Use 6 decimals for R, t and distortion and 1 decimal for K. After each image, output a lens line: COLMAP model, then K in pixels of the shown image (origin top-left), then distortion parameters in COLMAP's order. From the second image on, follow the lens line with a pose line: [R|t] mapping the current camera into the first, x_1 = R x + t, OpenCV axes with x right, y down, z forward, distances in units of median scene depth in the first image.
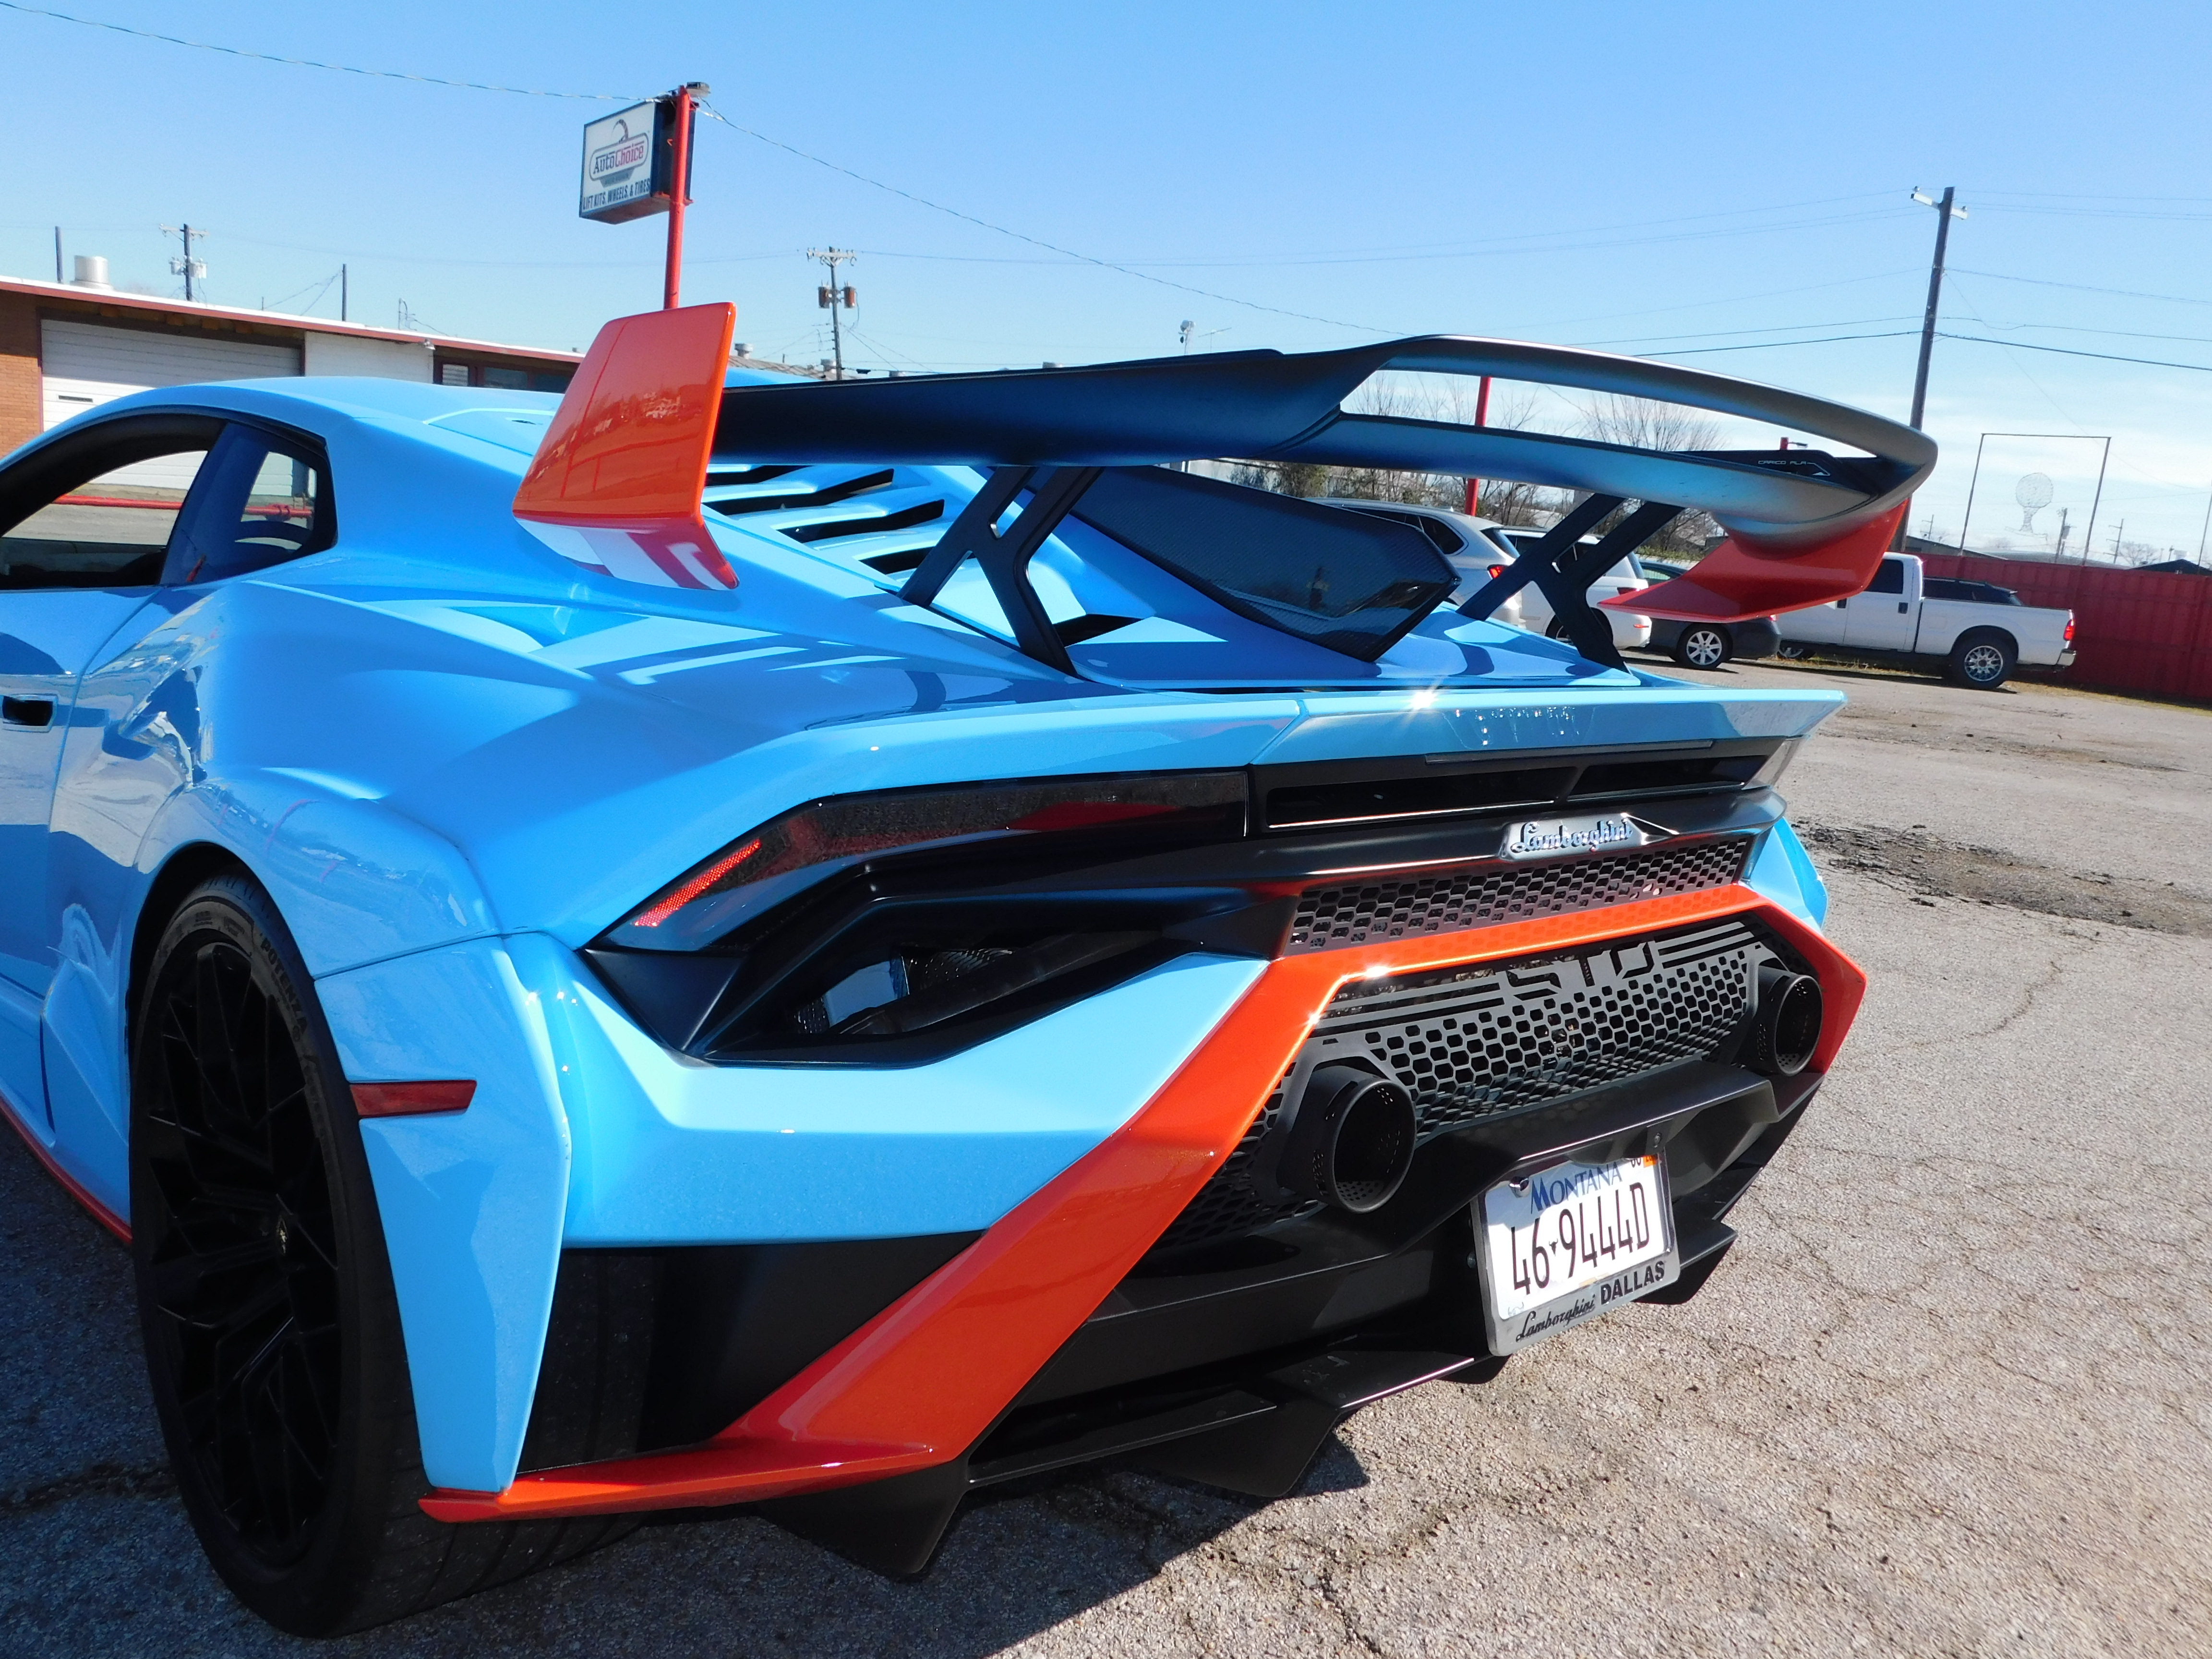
lens RADIAL K [[1817.9, 0, 1114.1], [0, 1817.9, 832.3], [0, 0, 1]] dist [0.011943, 0.010291]
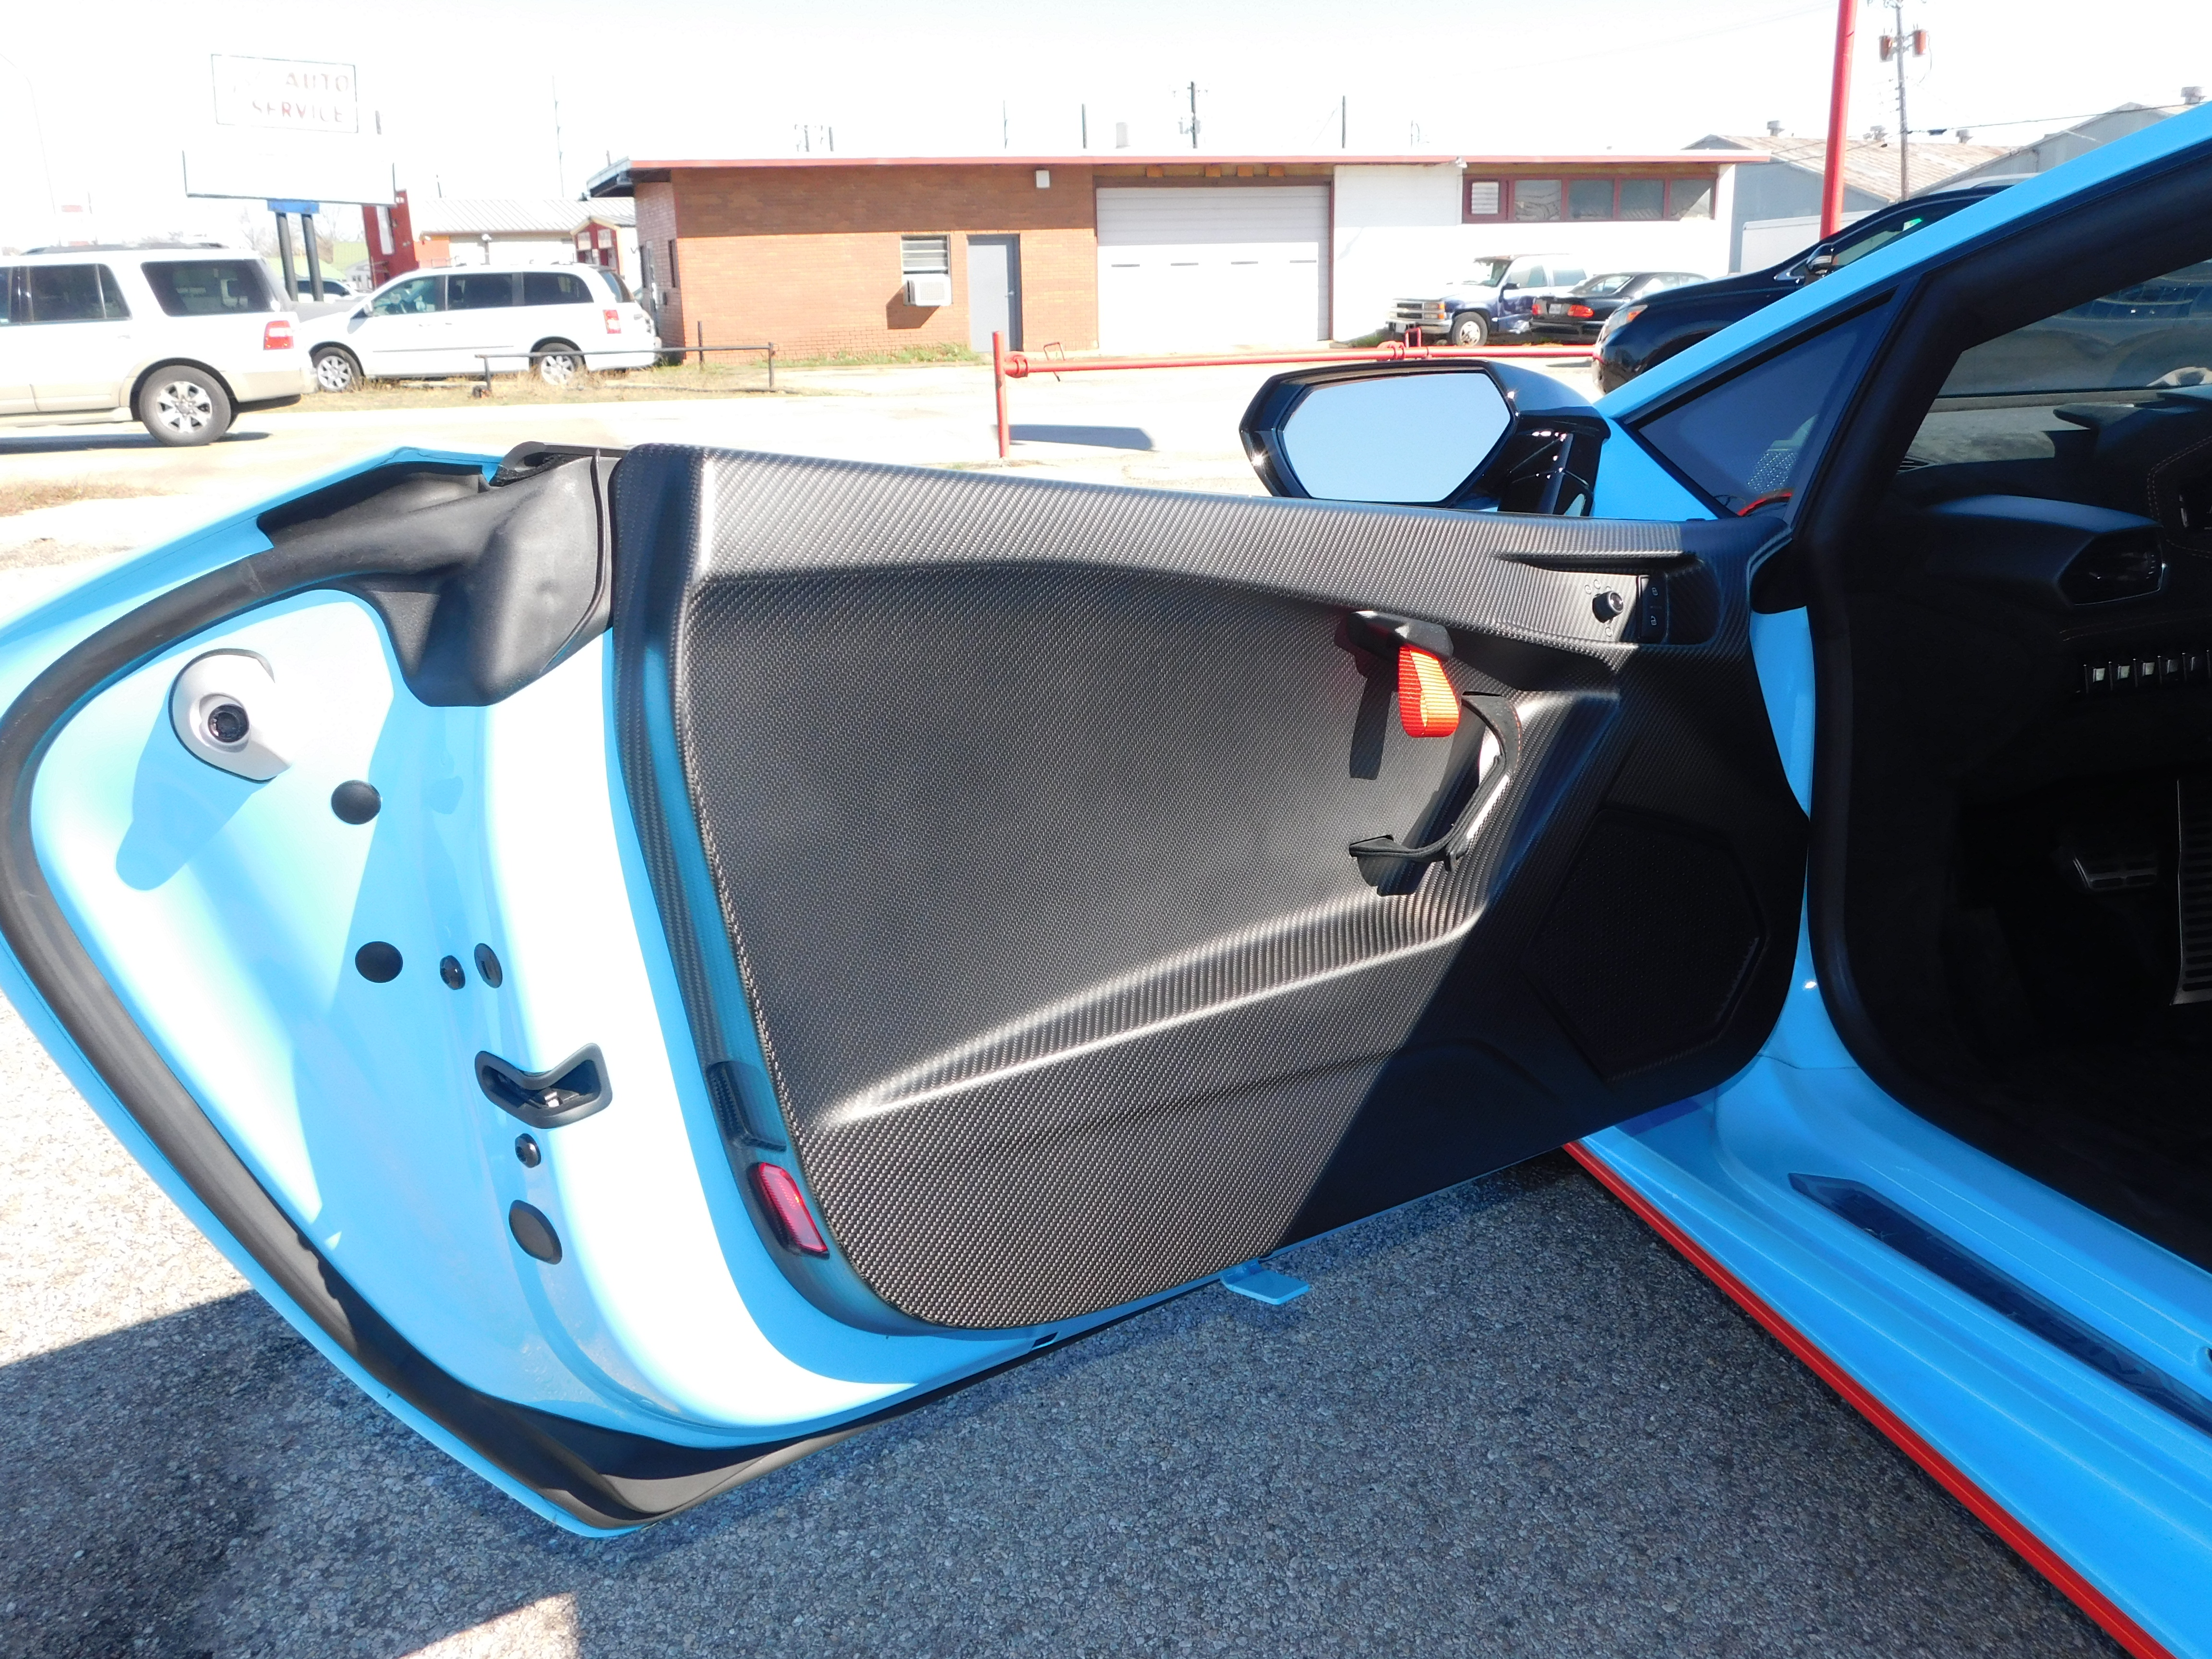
lens RADIAL K [[1933.6, 0, 1096.4], [0, 1933.6, 832.8], [0, 0, 1]] dist [-0.024926, 0.009782]
pose [[0.874935, 0.030426, -0.483284, -1.030800], [0.007908, 0.996993, 0.077083, -0.173283], [0.484176, -0.071265, 0.872064, 0.888627]]
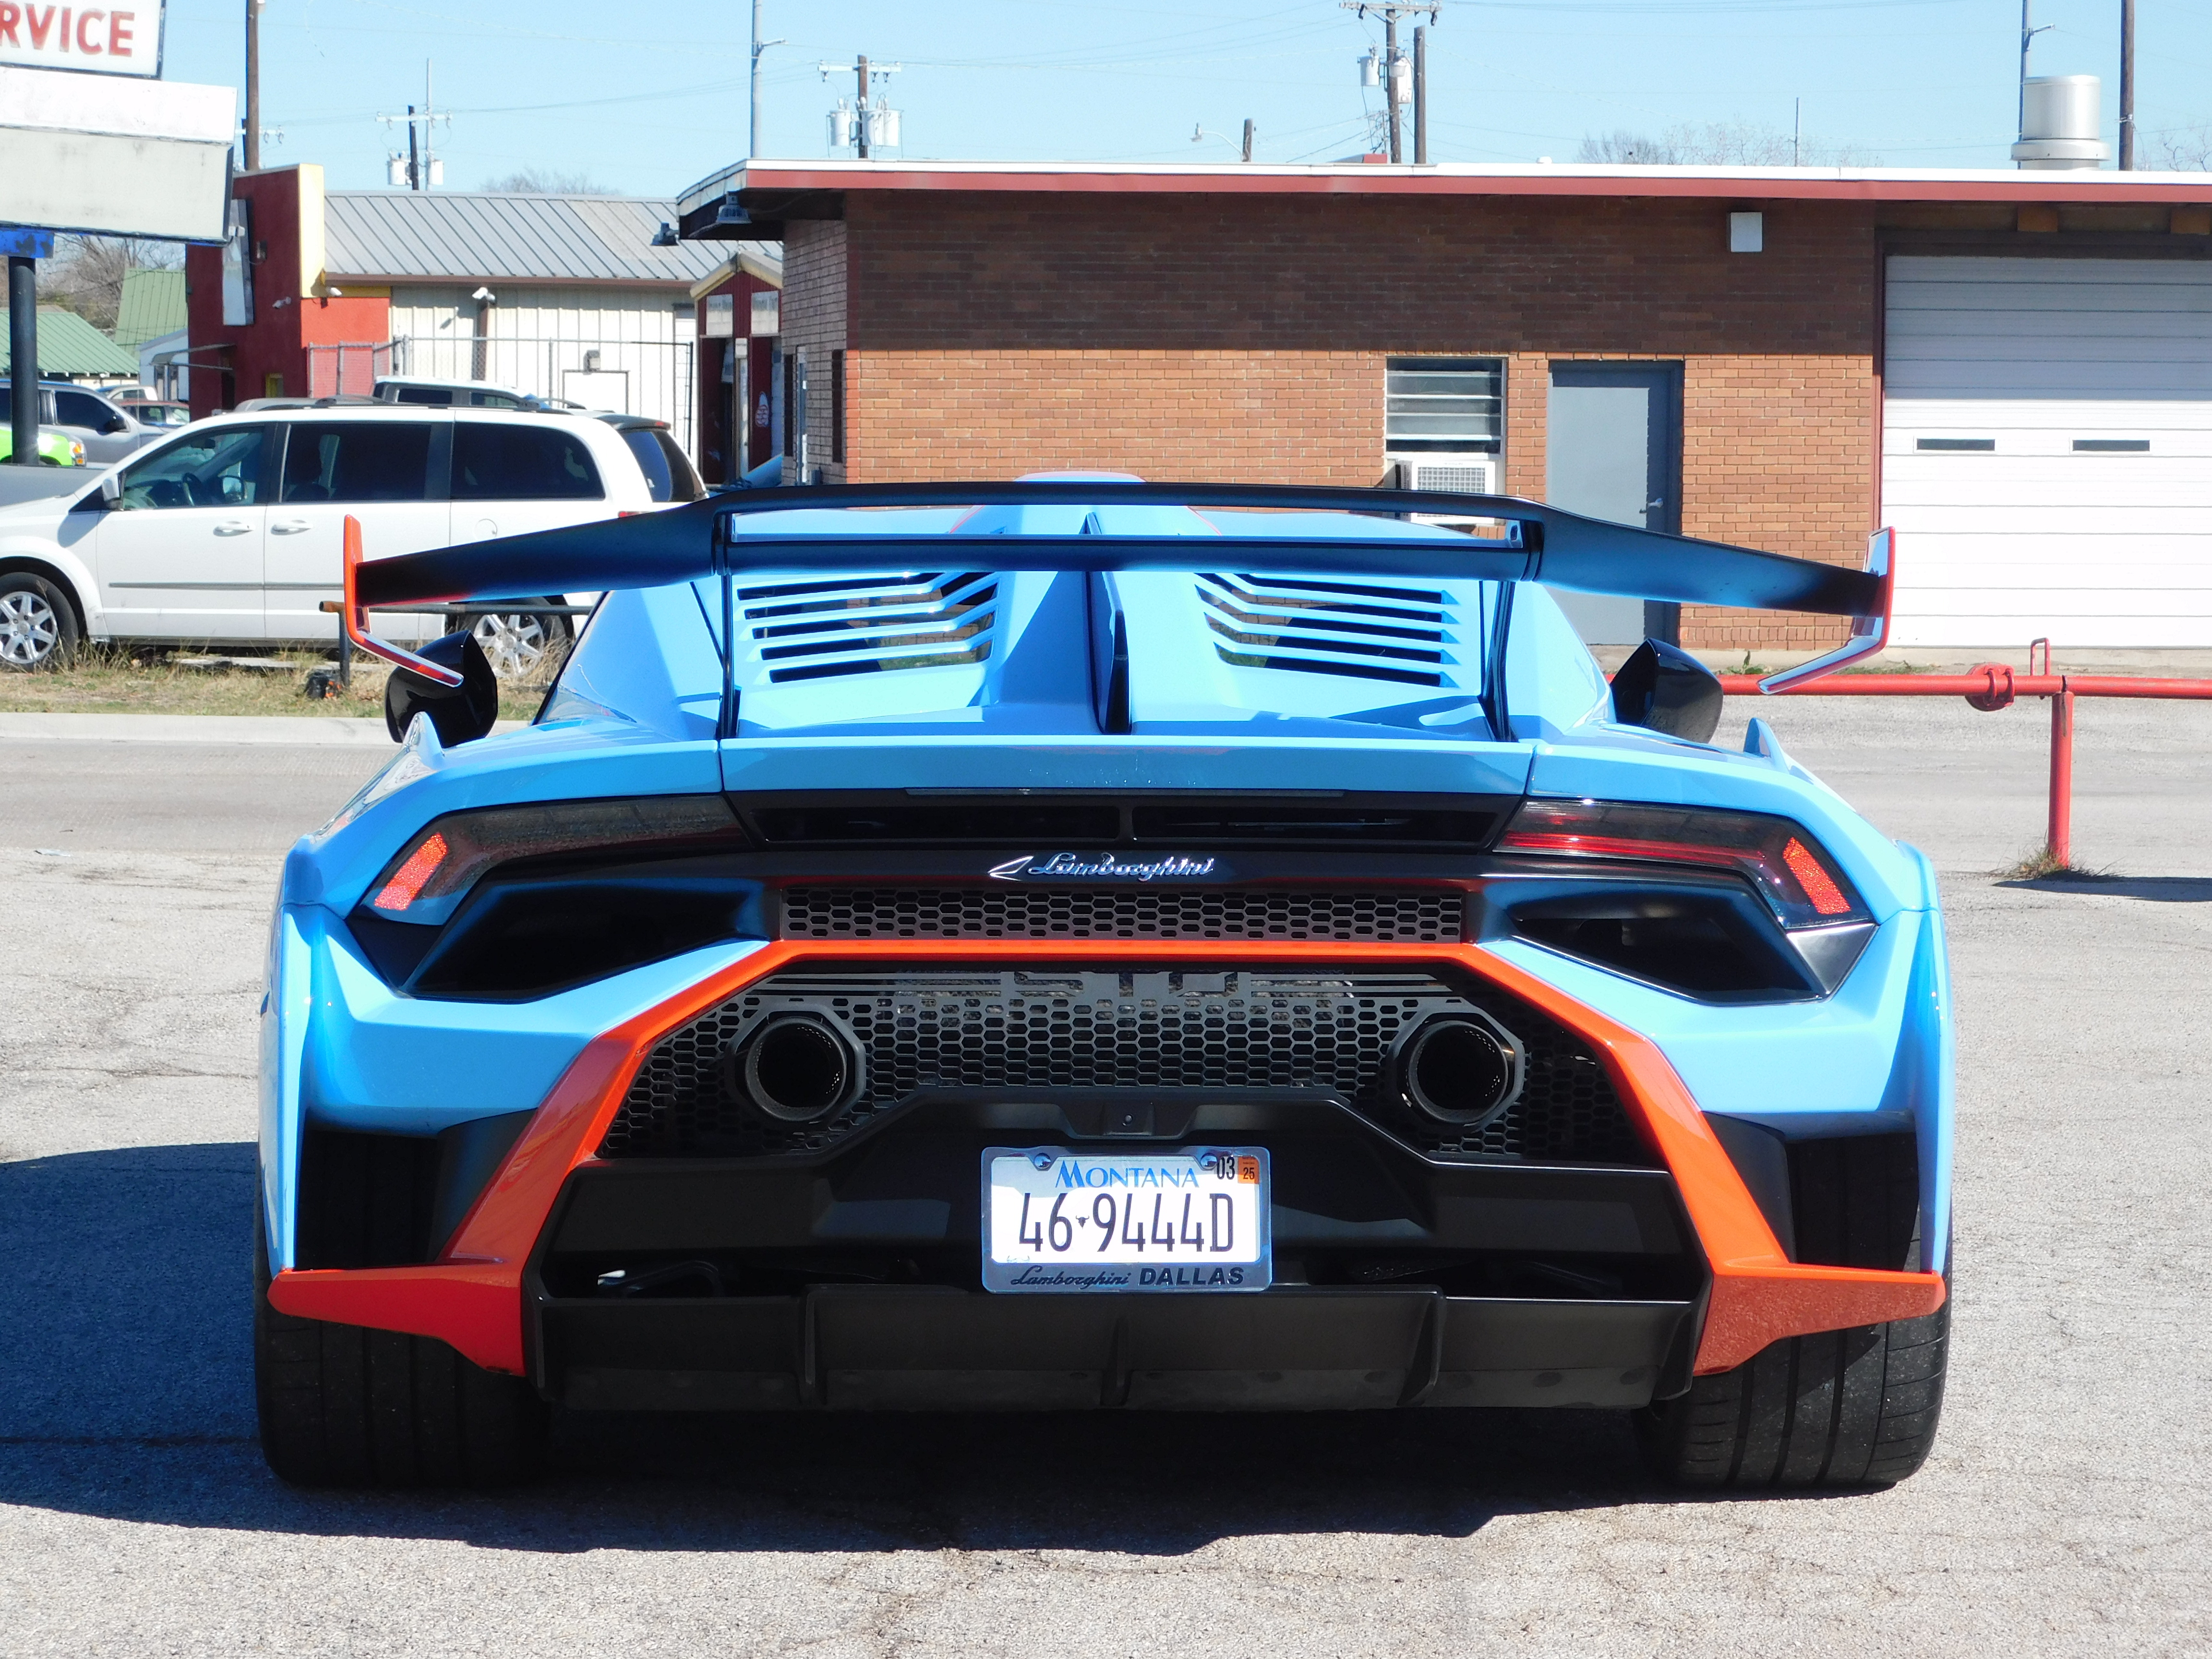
lens RADIAL K [[6288.0, 0, 1103.5], [0, 6288.0, 835.1], [0, 0, 1]] dist [-0.006540, 0.000000]
pose [[0.758413, -0.032951, -0.650941, 2.782564], [-0.065760, 0.989756, -0.126719, 0.477825], [0.648448, 0.138911, 0.748477, -1.955440]]
